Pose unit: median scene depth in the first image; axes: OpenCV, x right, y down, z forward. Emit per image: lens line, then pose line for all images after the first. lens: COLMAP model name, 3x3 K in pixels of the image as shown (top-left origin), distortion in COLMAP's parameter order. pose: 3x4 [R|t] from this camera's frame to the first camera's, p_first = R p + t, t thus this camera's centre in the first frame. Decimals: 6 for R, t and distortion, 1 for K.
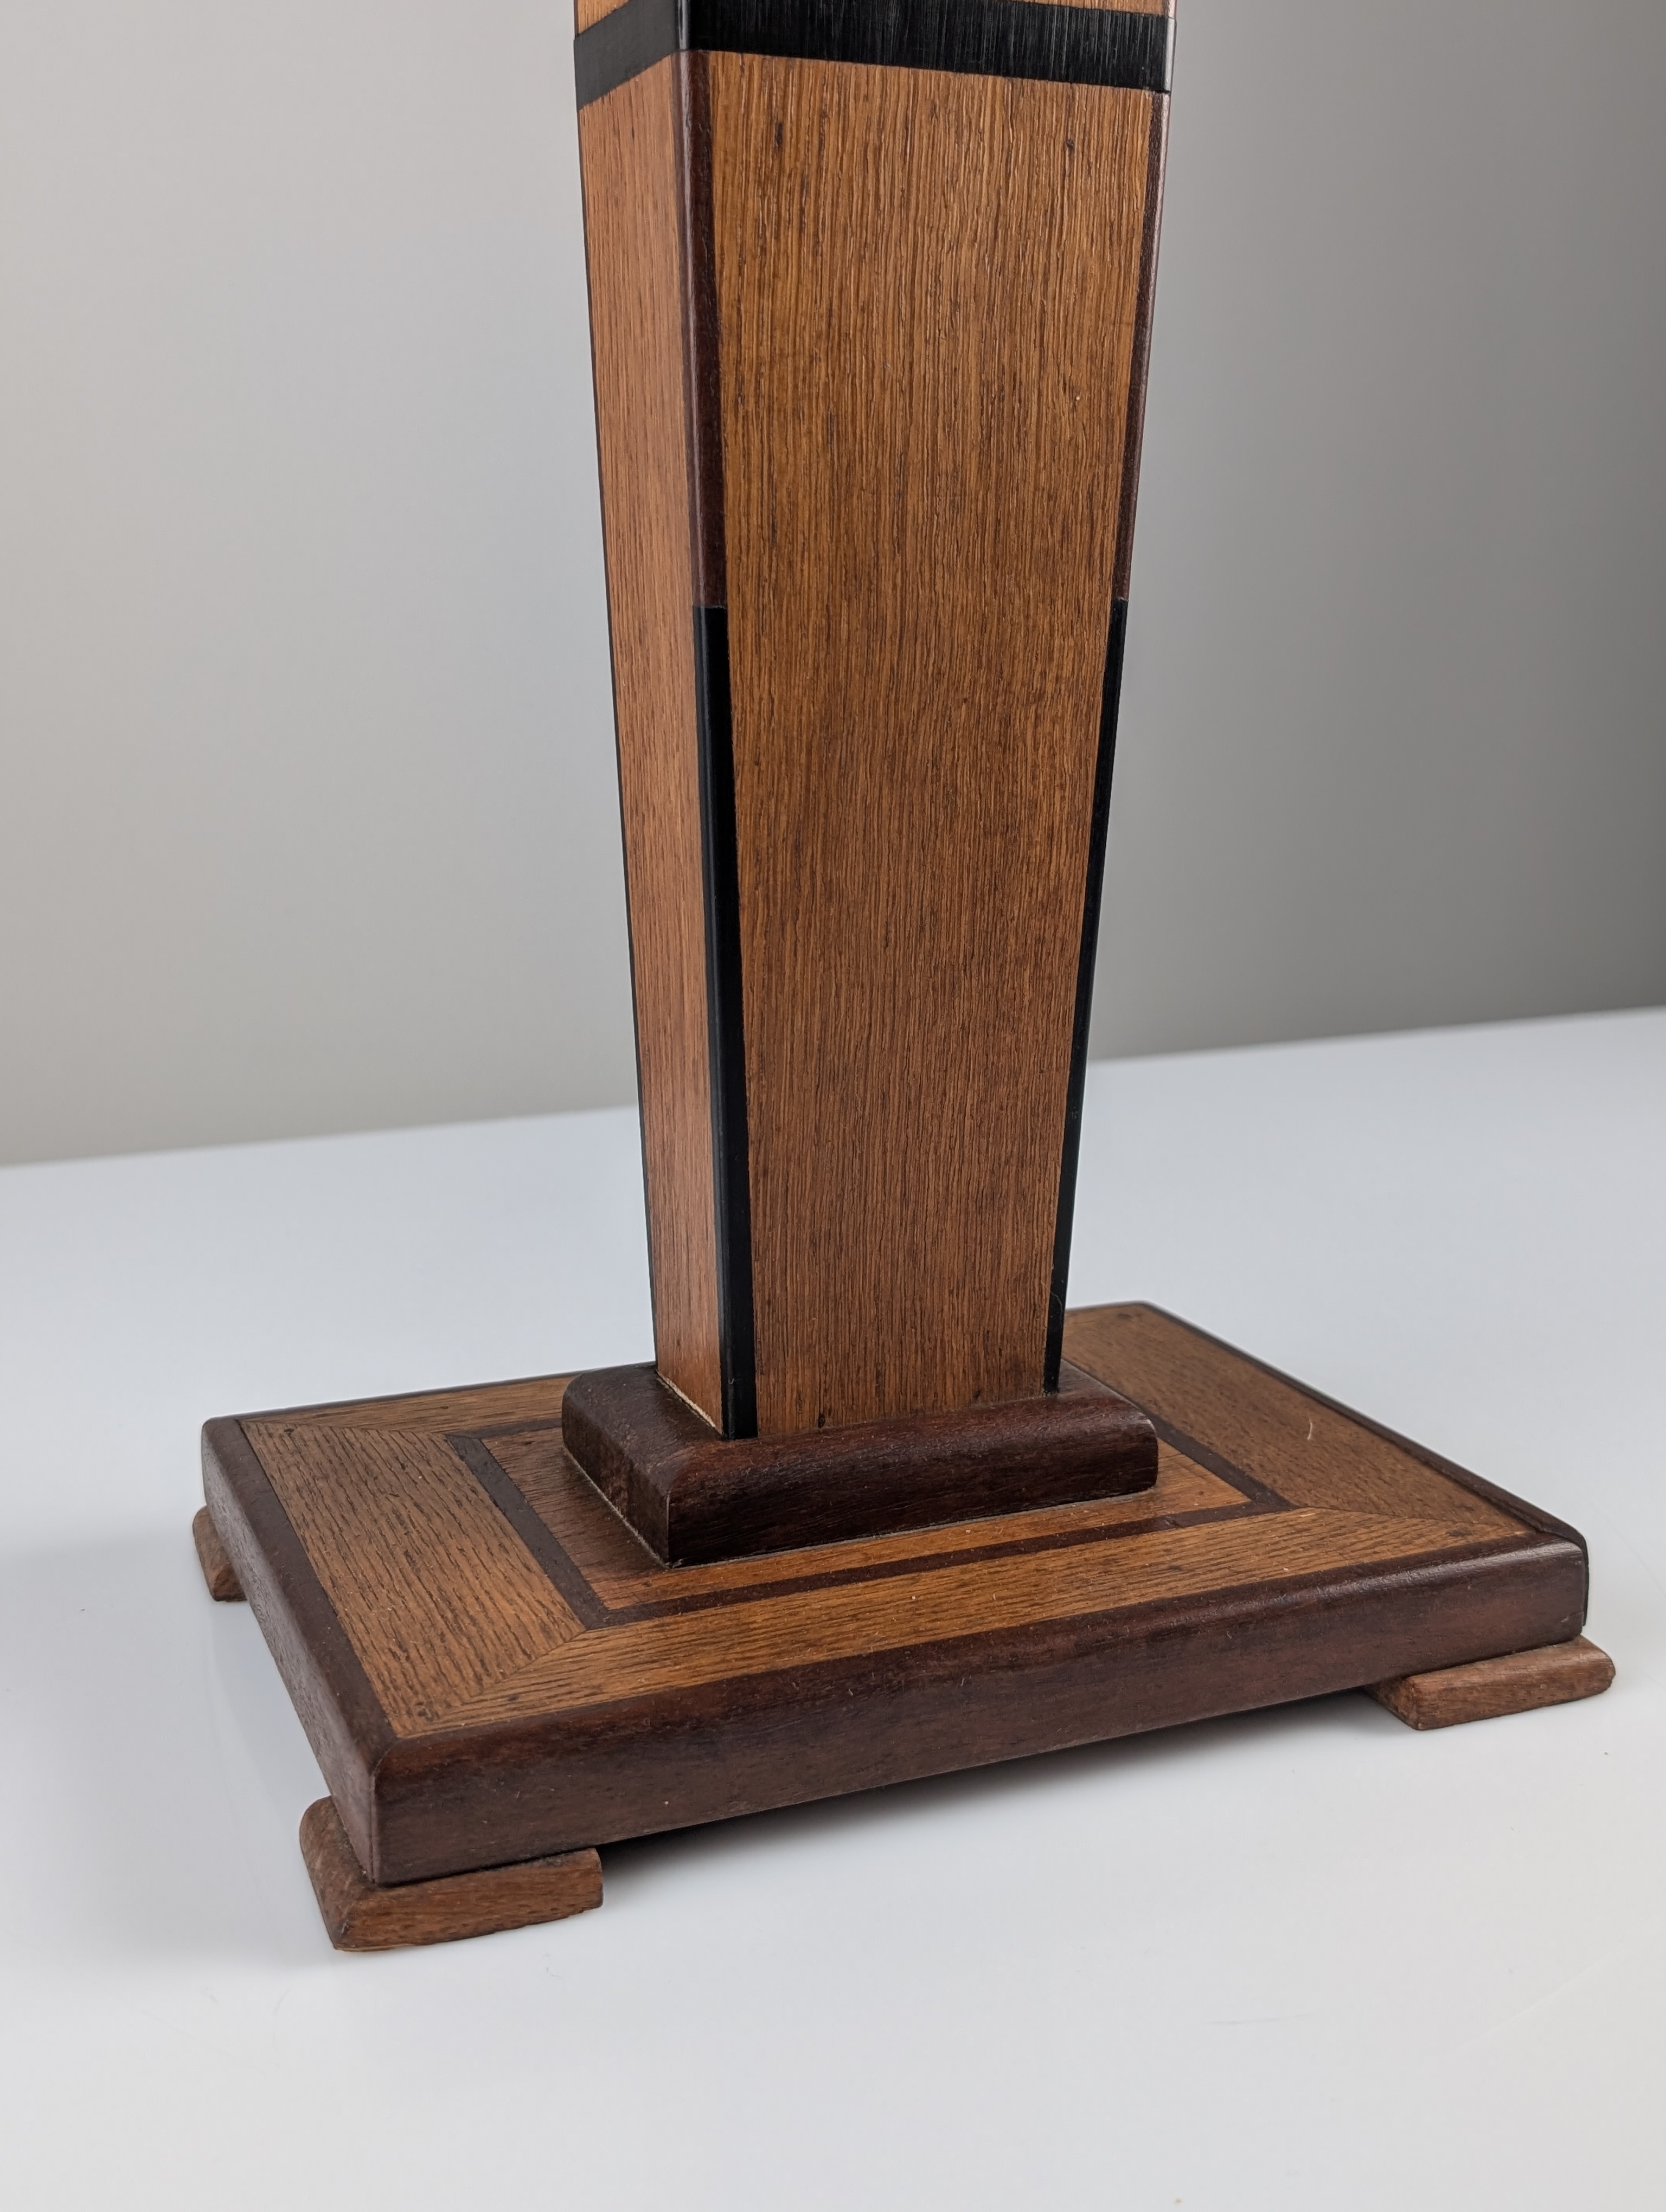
lens RADIAL K [[2324.1, 0, 837.0], [0, 2324.1, 1112.1], [0, 0, 1]] dist [0.184242, -0.681773]
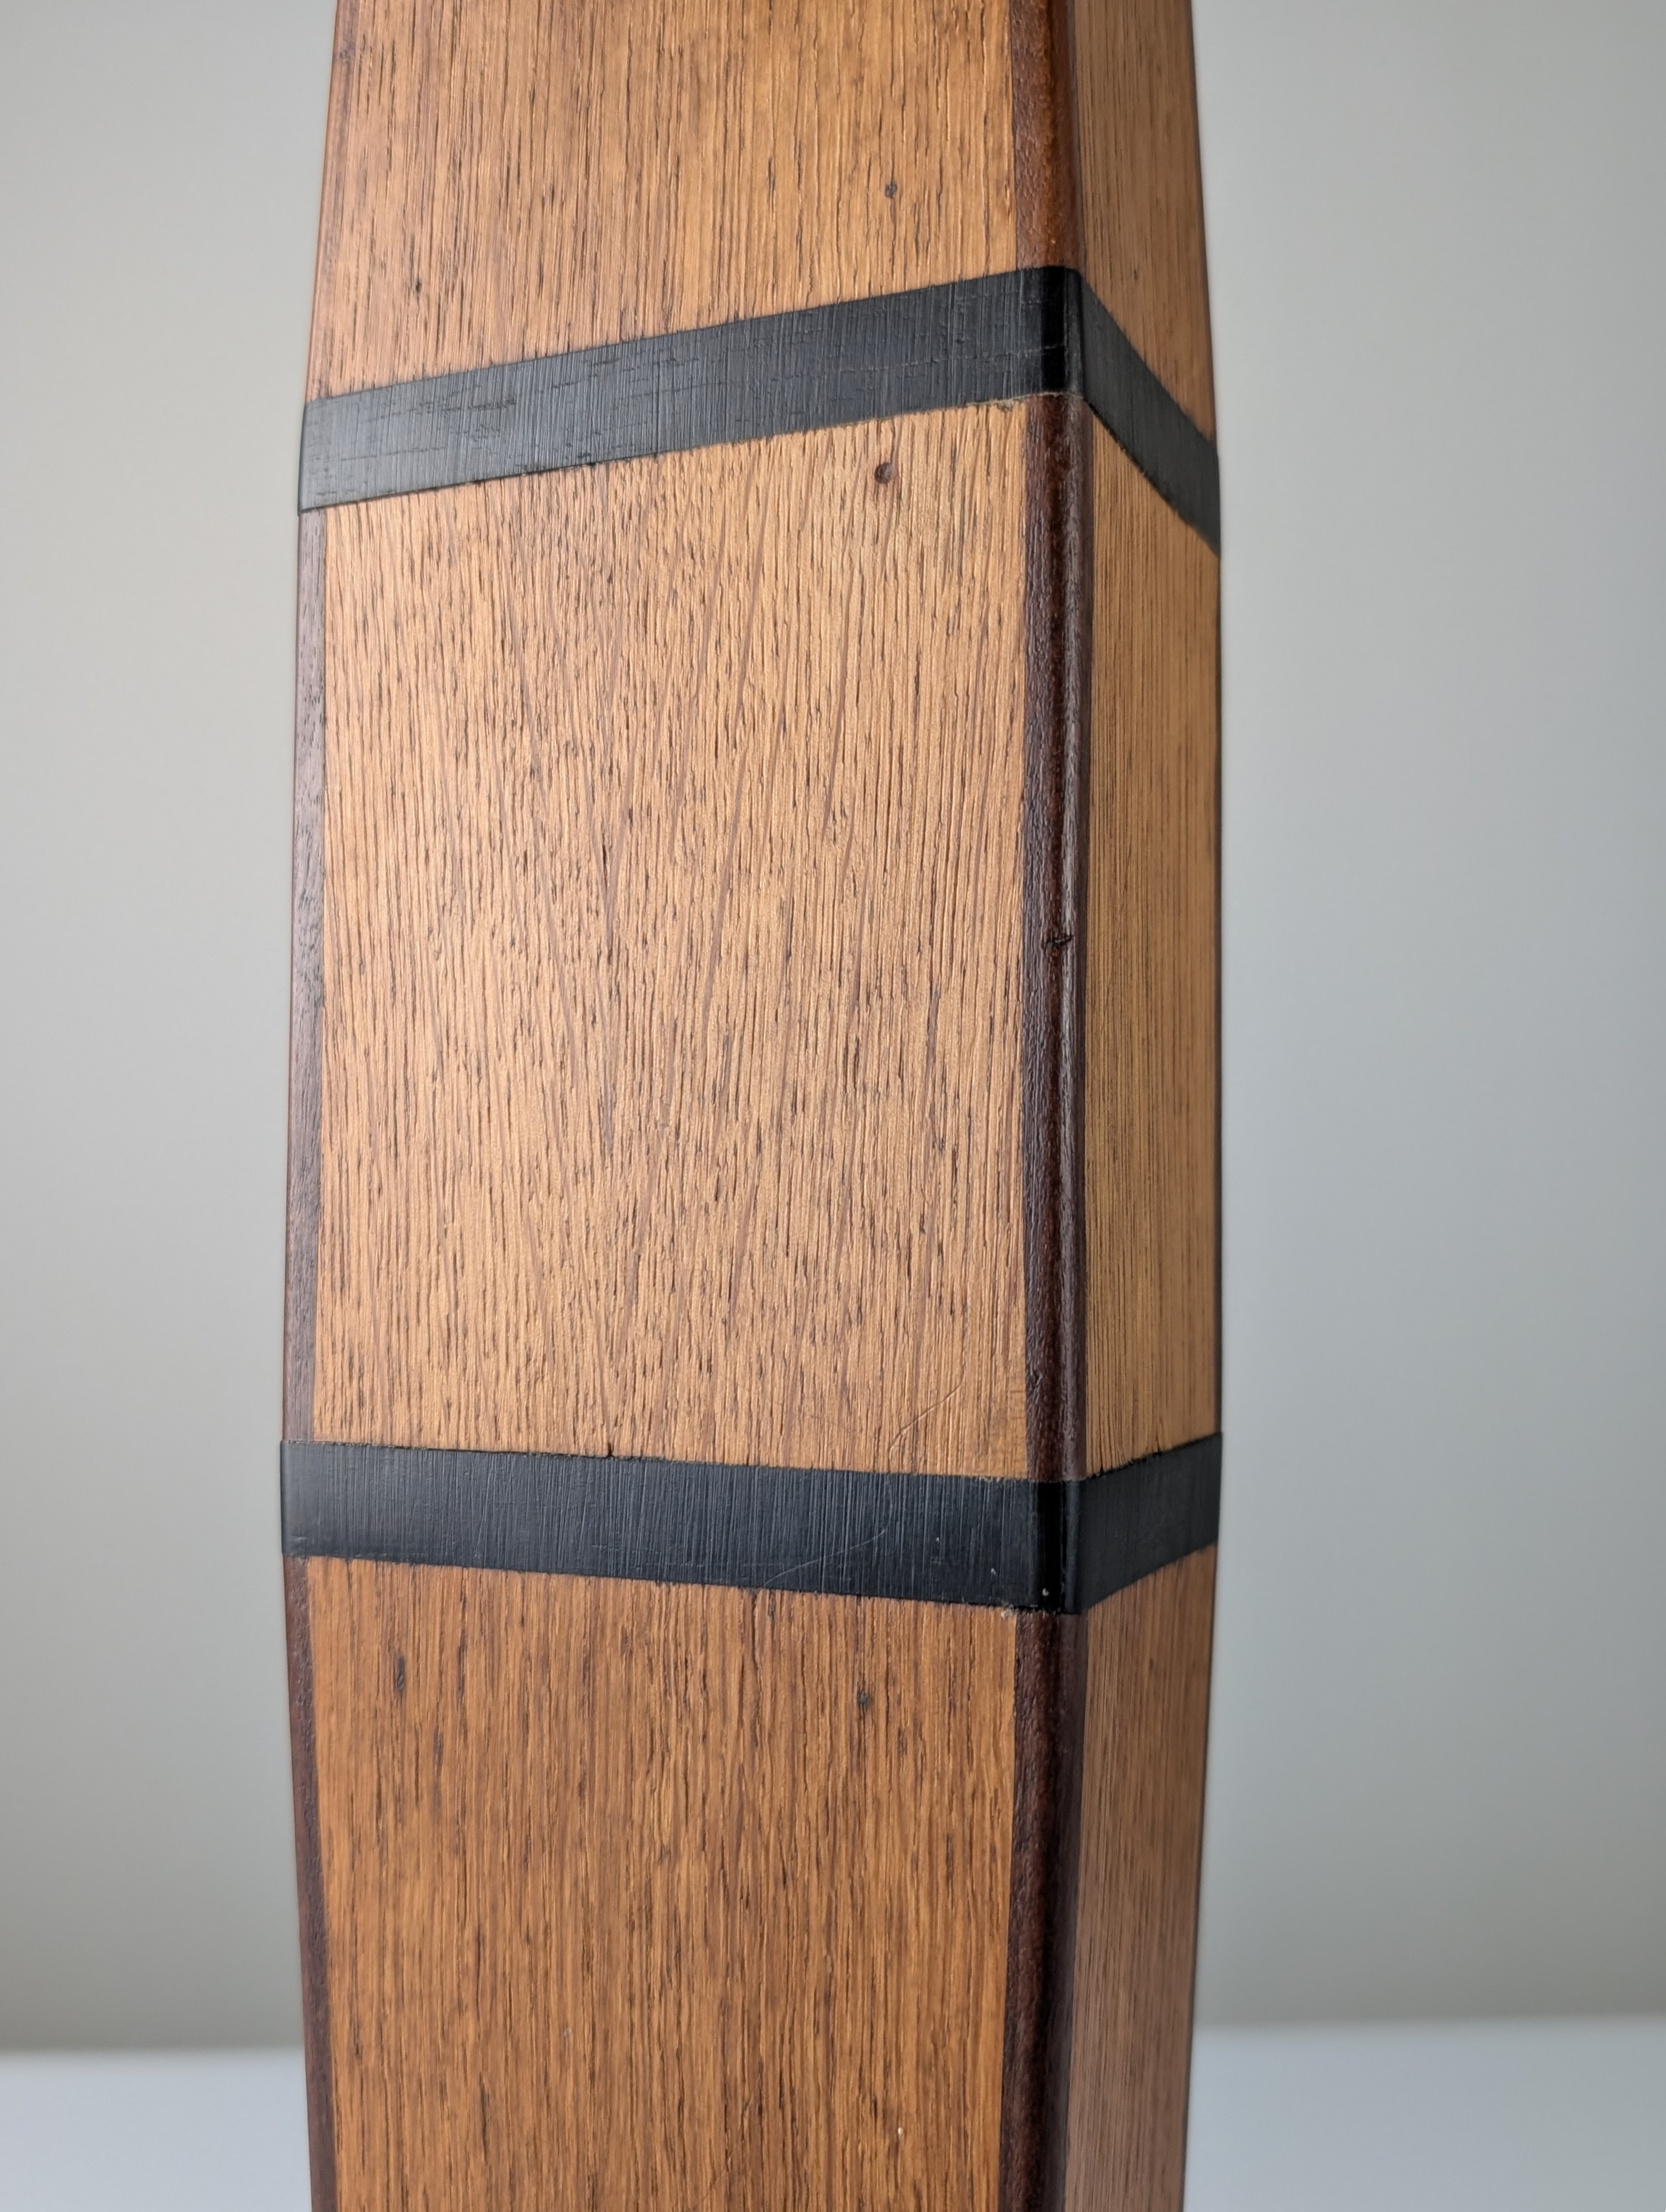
lens RADIAL K [[2143.2, 0, 793.1], [0, 2143.2, 1108.3], [0, 0, 1]] dist [-0.004066, -0.122760]
pose [[0.679753, -0.039490, -0.732377, 0.448659], [-0.158672, 0.966984, -0.199411, -0.422883], [0.716072, 0.251758, 0.651045, 0.586562]]
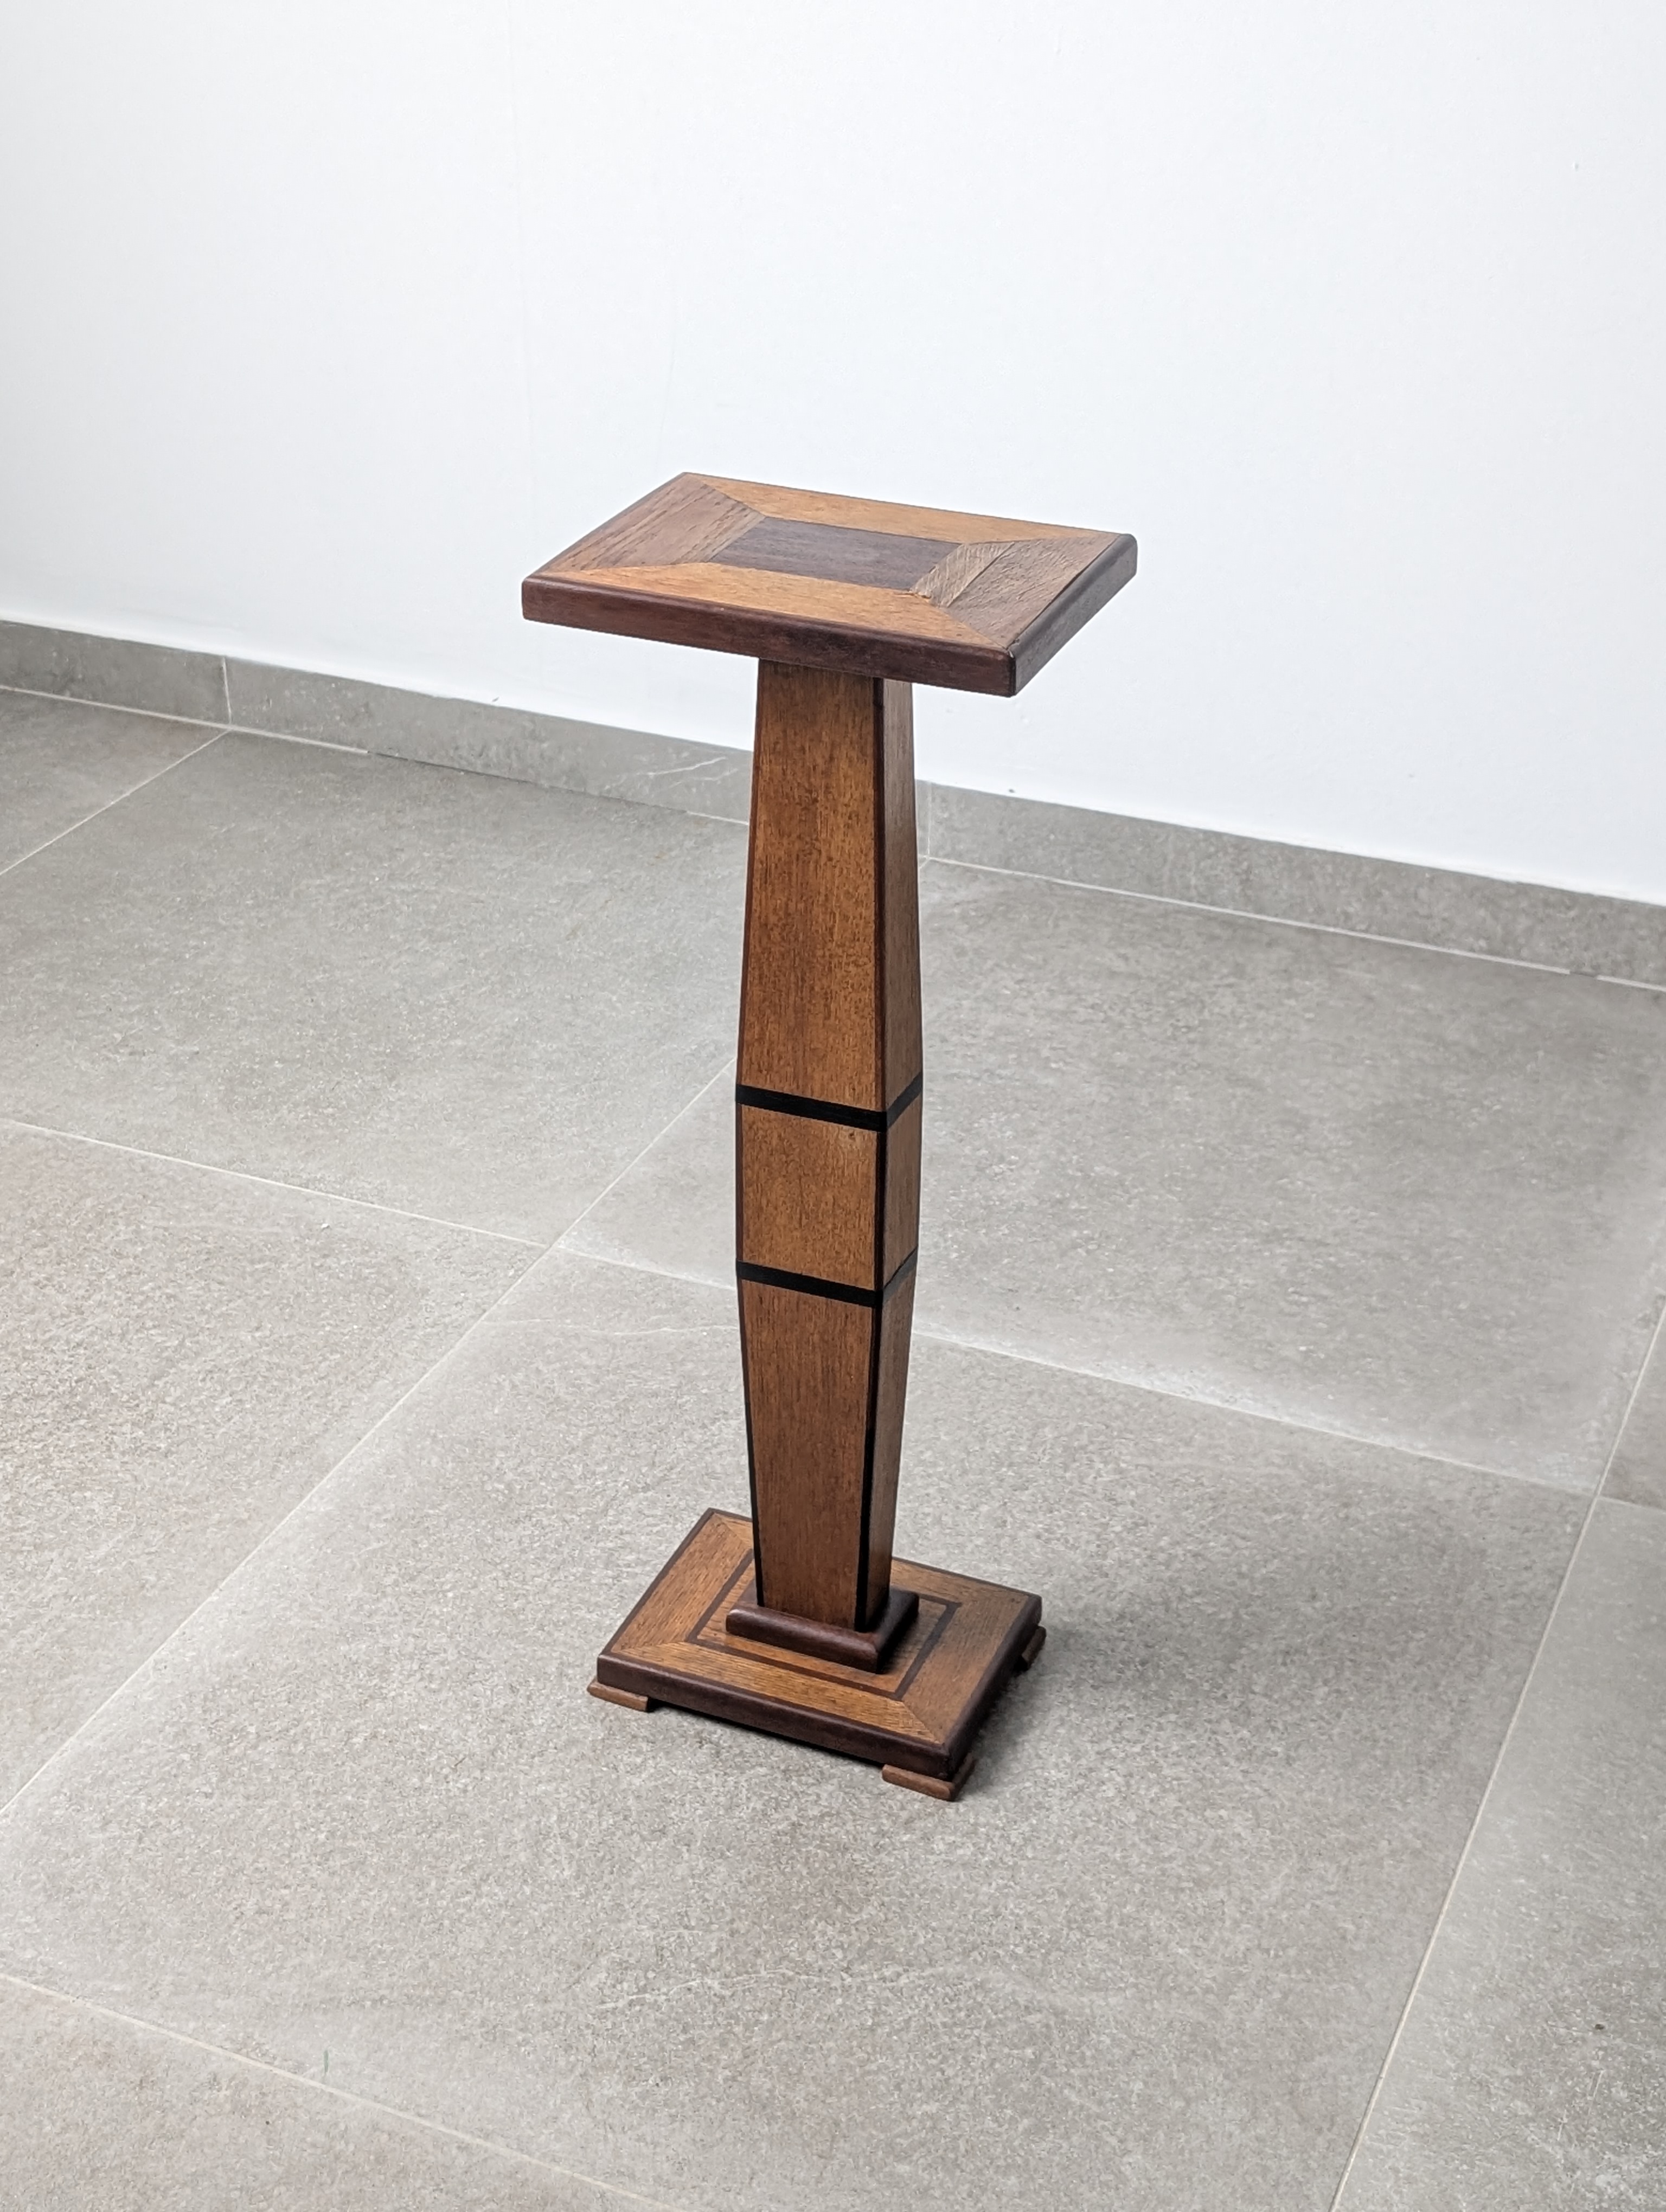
lens RADIAL K [[3128.2, 0, 808.0], [0, 3128.2, 1054.8], [0, 0, 1]] dist [0.186687, -0.662090]
pose [[0.696639, 0.332297, -0.635825, 2.653638], [-0.155716, 0.935170, 0.318133, -2.075319], [0.700319, -0.122616, 0.703220, -2.042831]]
